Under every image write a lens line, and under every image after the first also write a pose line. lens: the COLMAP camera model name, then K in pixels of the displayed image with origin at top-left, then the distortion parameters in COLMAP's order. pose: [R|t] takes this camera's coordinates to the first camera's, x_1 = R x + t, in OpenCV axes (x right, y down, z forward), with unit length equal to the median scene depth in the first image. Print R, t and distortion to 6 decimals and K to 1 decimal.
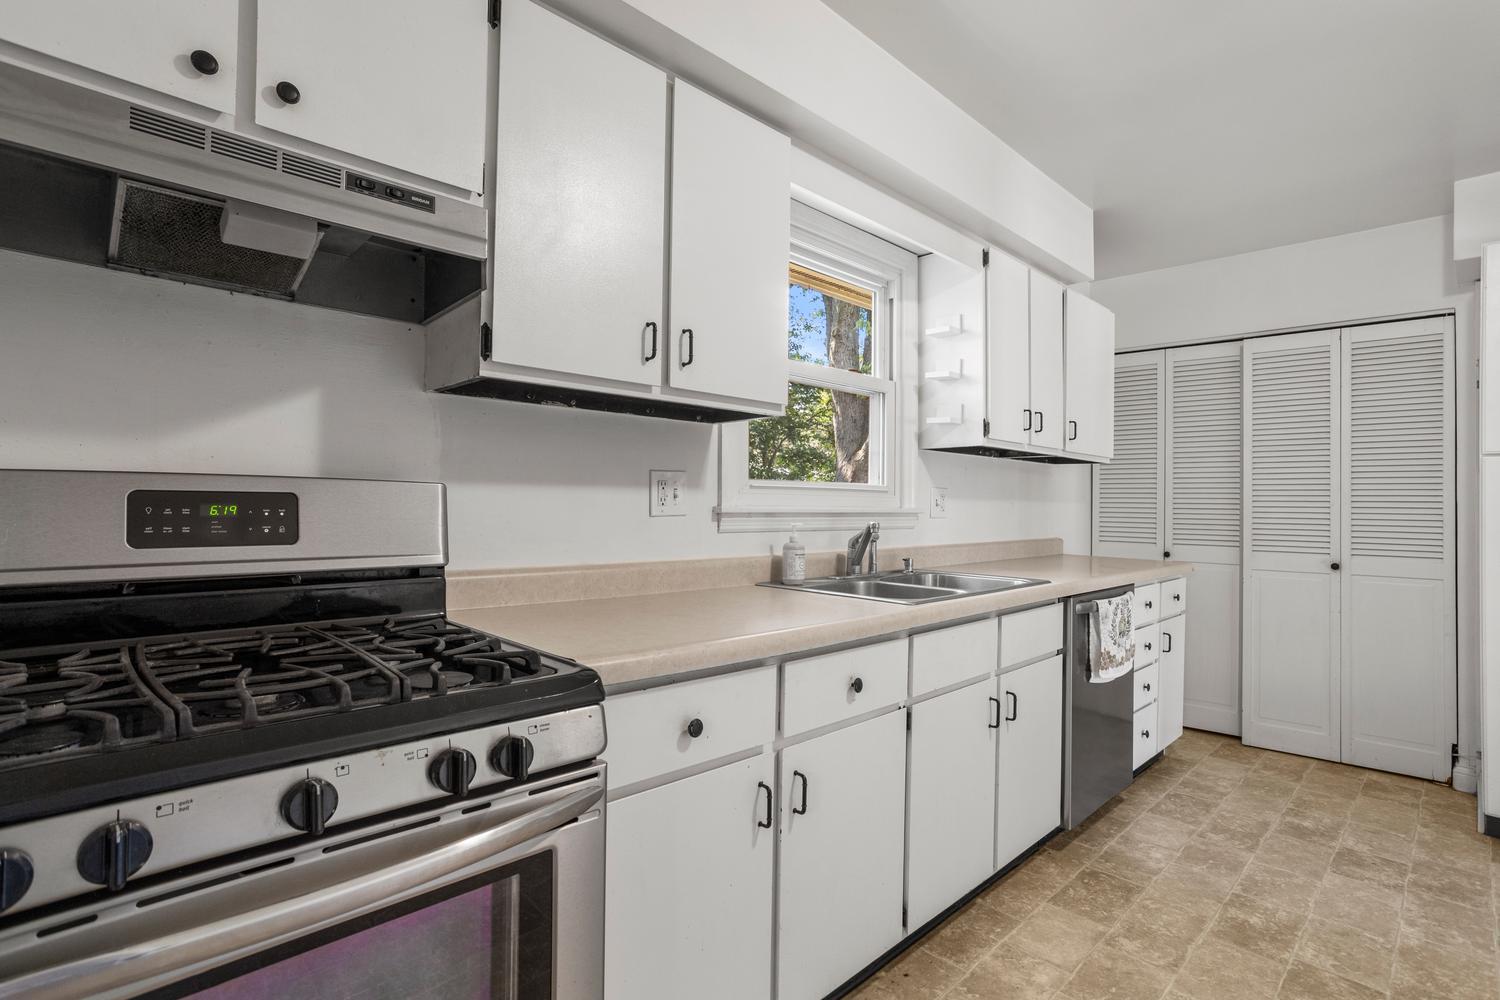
lens RADIAL K [[730.6, 0, 744.8], [0, 730.6, 494.8], [0, 0, 1]] dist [-0.049497, 0.031729]
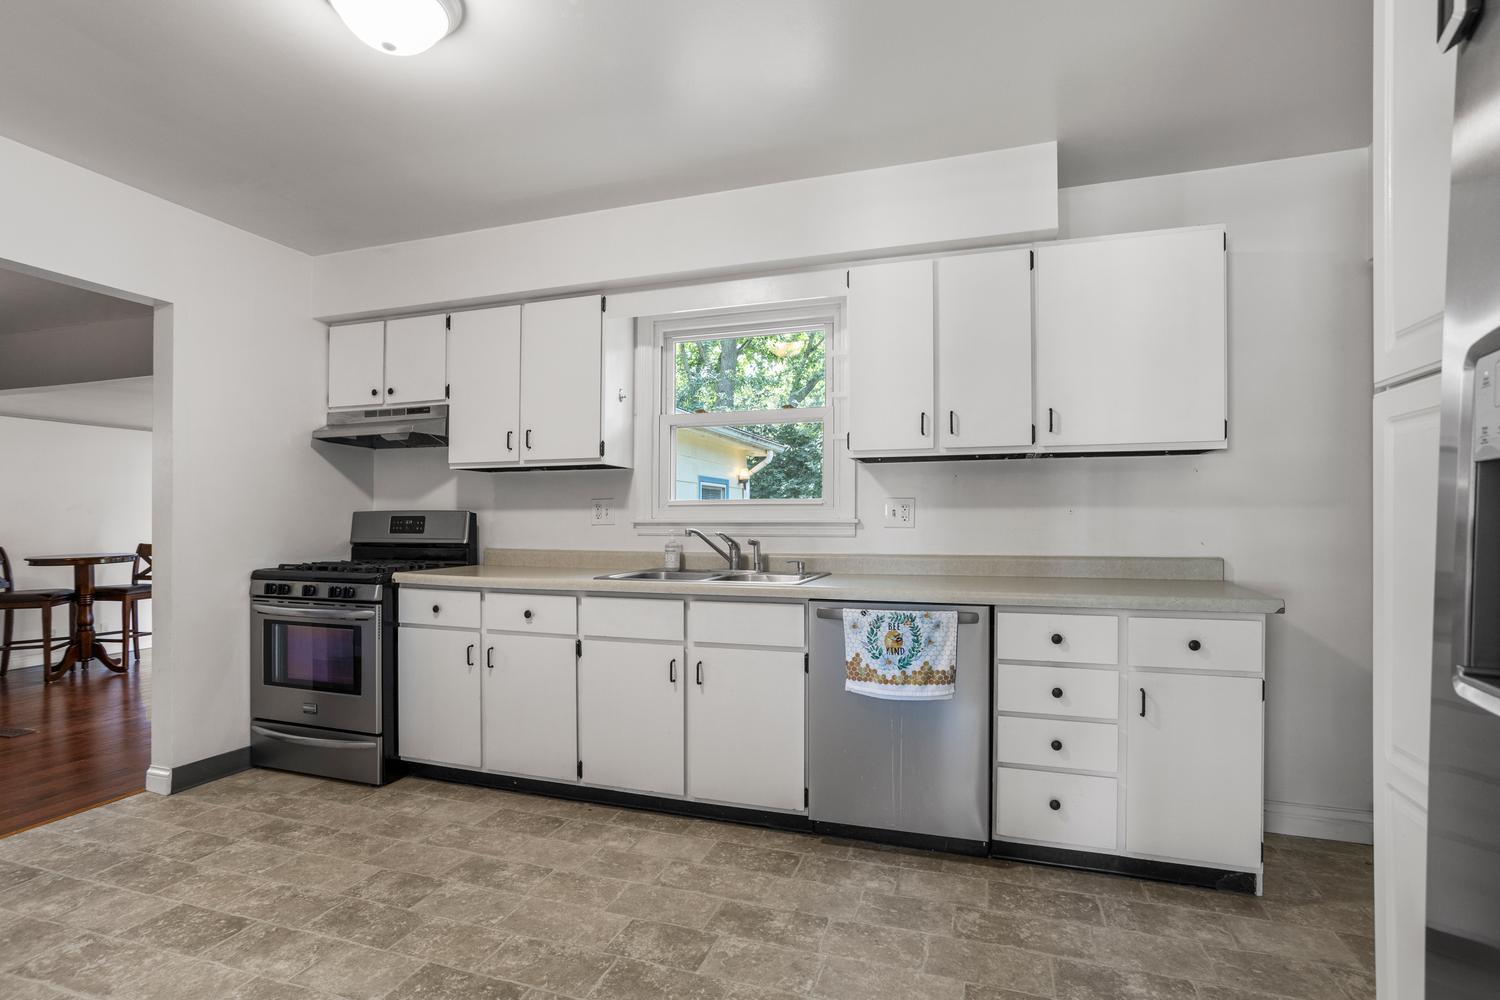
lens RADIAL K [[743.3, 0, 748.5], [0, 743.3, 519.0], [0, 0, 1]] dist [-0.051953, 0.037328]
pose [[0.451436, -0.013424, -0.892202, 1.330006], [0.020631, 0.999777, -0.004604, 0.024439], [0.892065, -0.016328, 0.451612, 0.417093]]
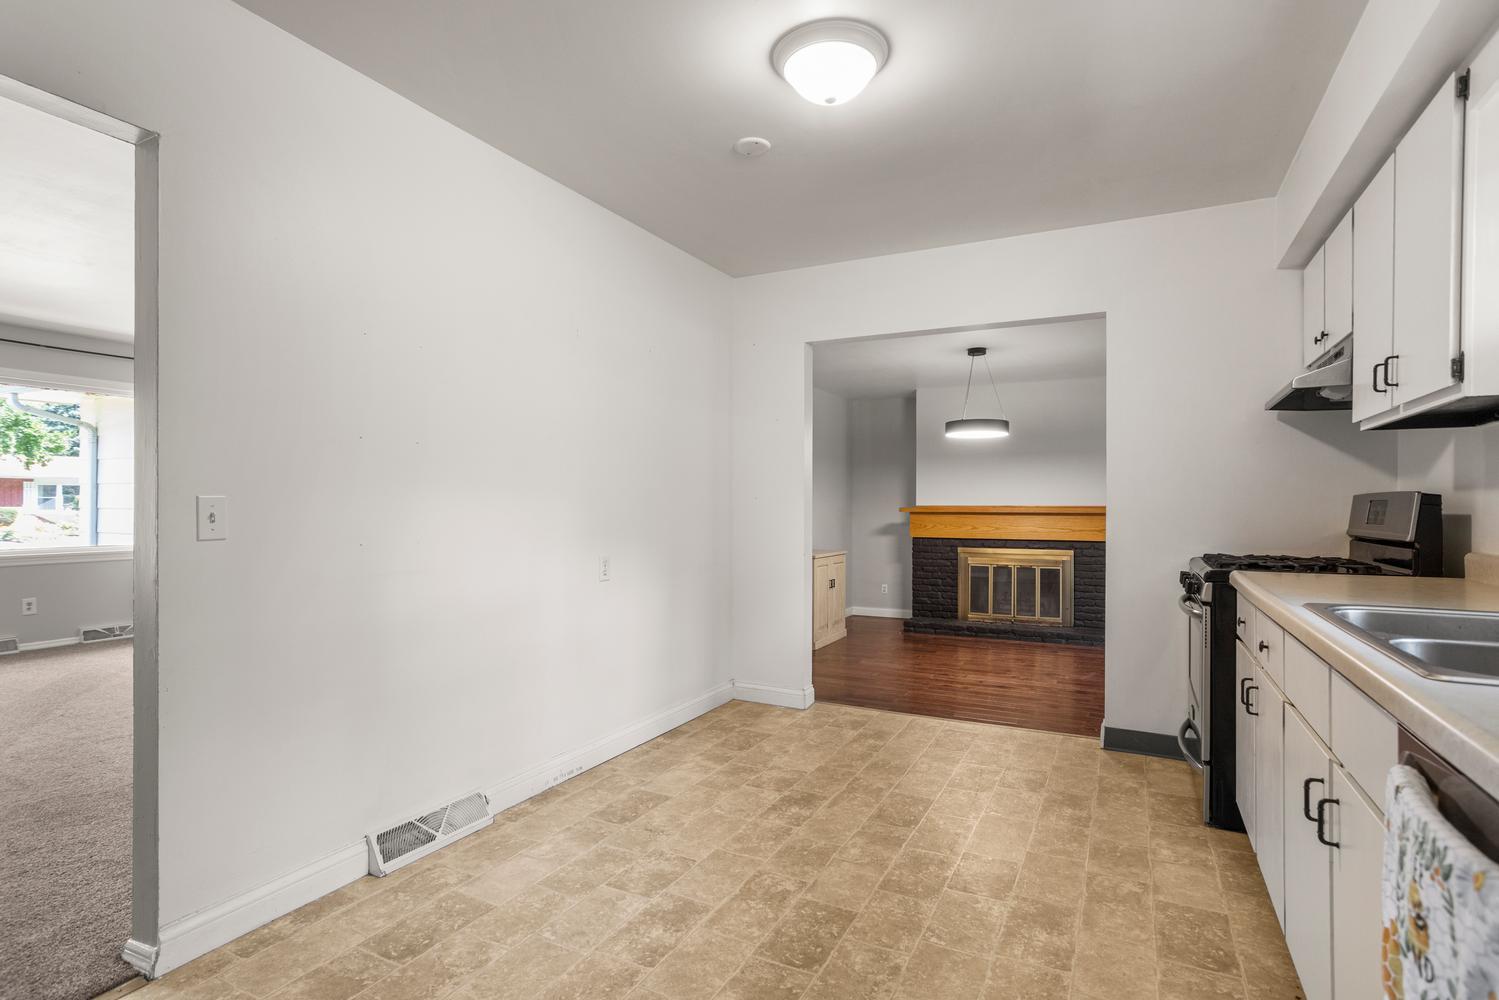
lens RADIAL K [[745.6, 0, 737.9], [0, 745.6, 501.2], [0, 0, 1]] dist [-0.053655, 0.039089]
pose [[-0.954064, -0.017012, -0.299120, 0.874420], [-0.010023, 0.999640, -0.024884, 0.035125], [0.299435, -0.020743, -0.953891, 1.222631]]
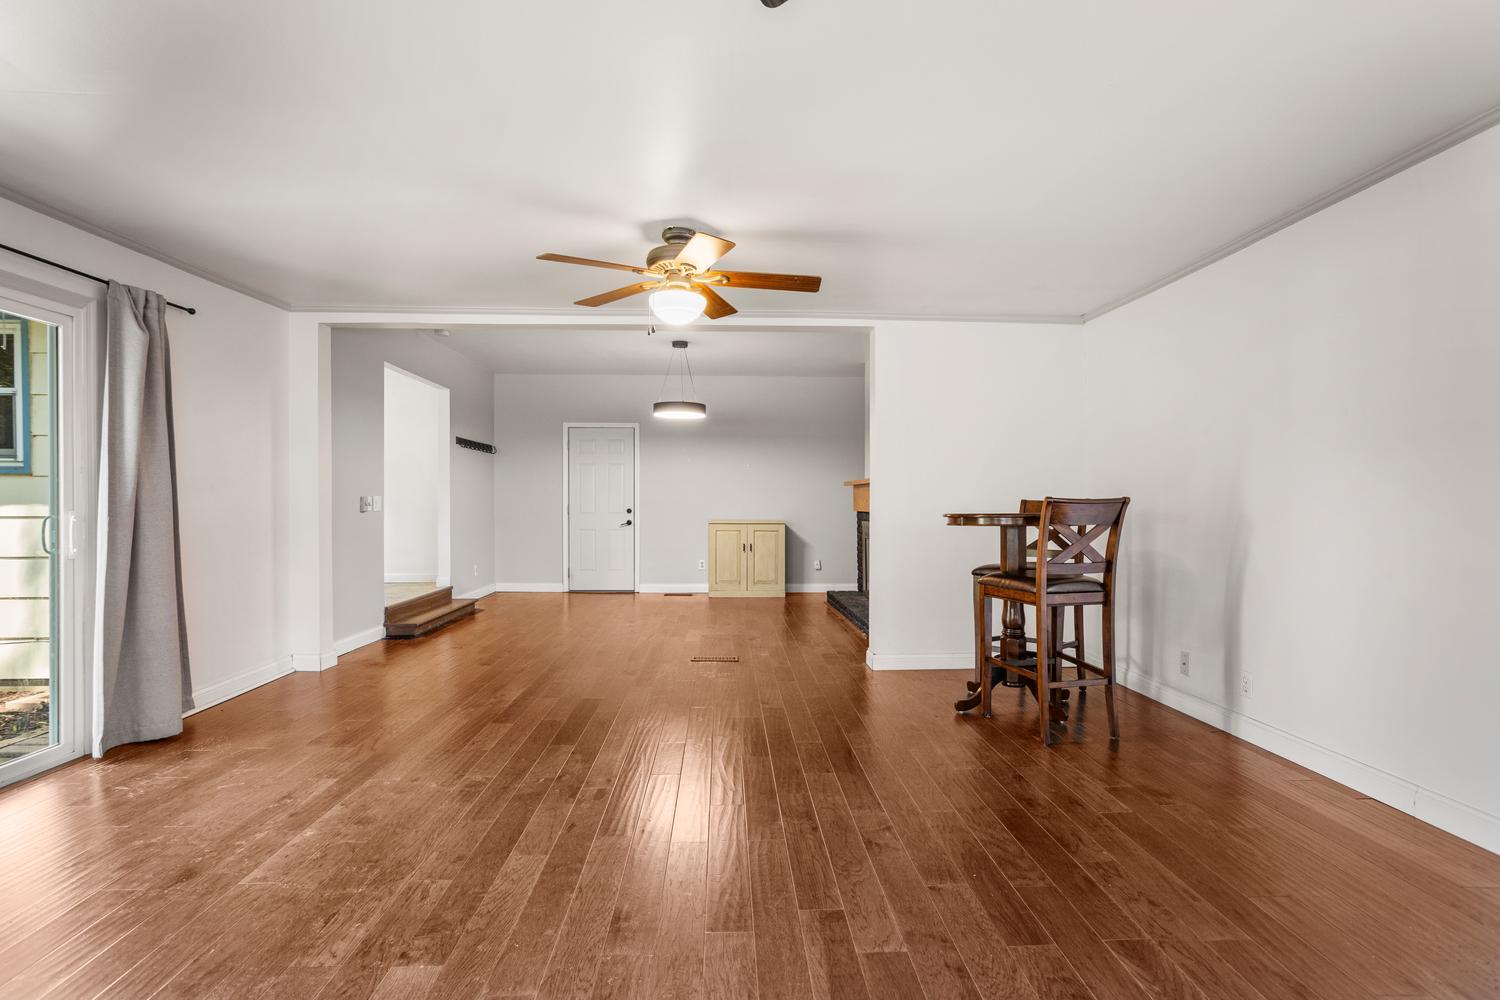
lens RADIAL K [[755.0, 0, 729.3], [0, 755.0, 496.4], [0, 0, 1]] dist [0.000366, -0.000108]
pose [[-0.726062, -0.008864, 0.687572, -2.838682], [-0.021615, 0.999717, -0.009937, 0.087306], [-0.687290, -0.022077, -0.726048, 1.123201]]
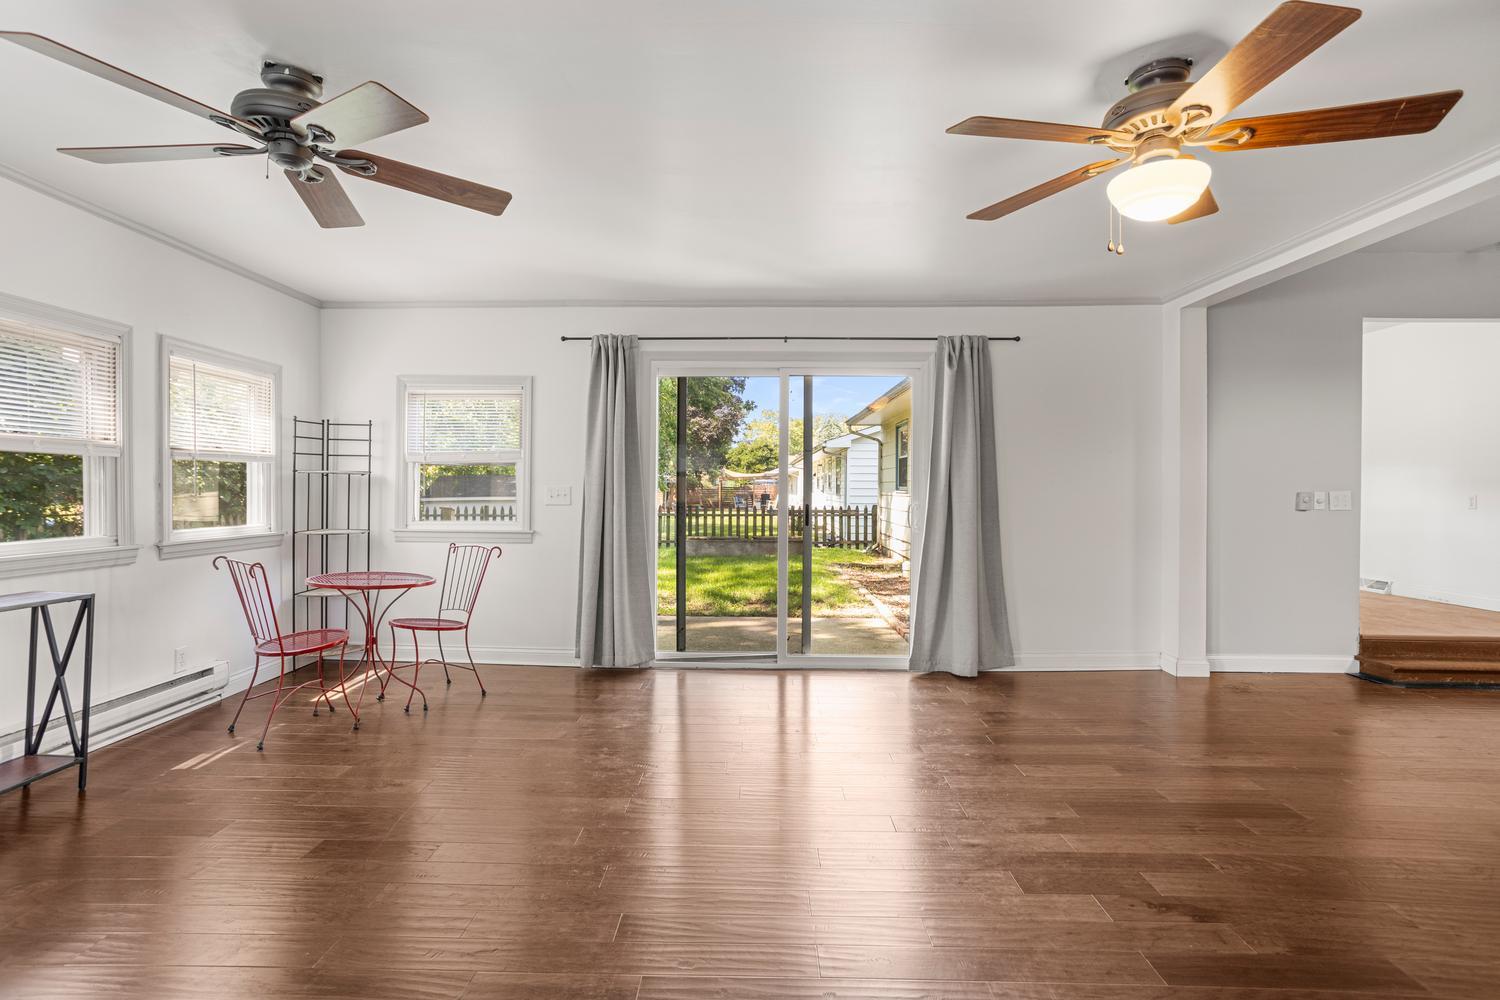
lens RADIAL K [[730.6, 0, 744.8], [0, 730.6, 494.8], [0, 0, 1]] dist [-0.049497, 0.031729]
pose [[0.717100, -0.009688, 0.696903, -2.707655], [-0.012206, 0.999575, 0.026456, 0.063643], [-0.696864, -0.027477, 0.716677, -0.156921]]
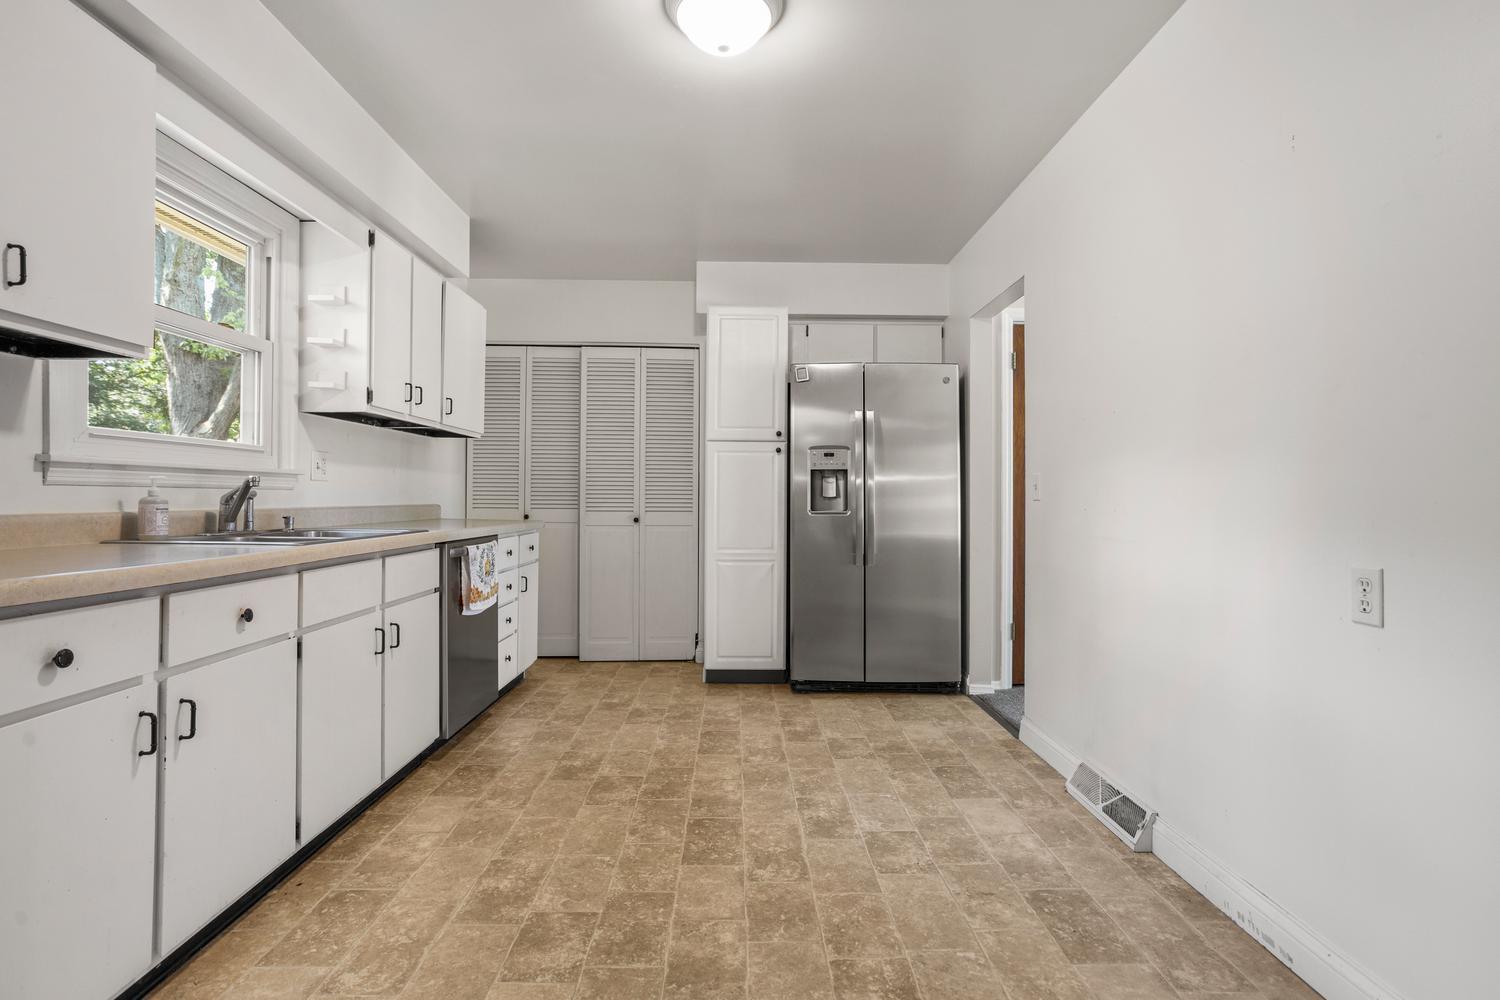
lens RADIAL K [[730.6, 0, 744.8], [0, 730.6, 494.8], [0, 0, 1]] dist [-0.049497, 0.031729]
pose [[0.691717, -0.005209, 0.722150, -0.065459], [-0.007511, 0.999868, 0.014407, 0.039385], [-0.722129, -0.015390, 0.691587, -0.168184]]
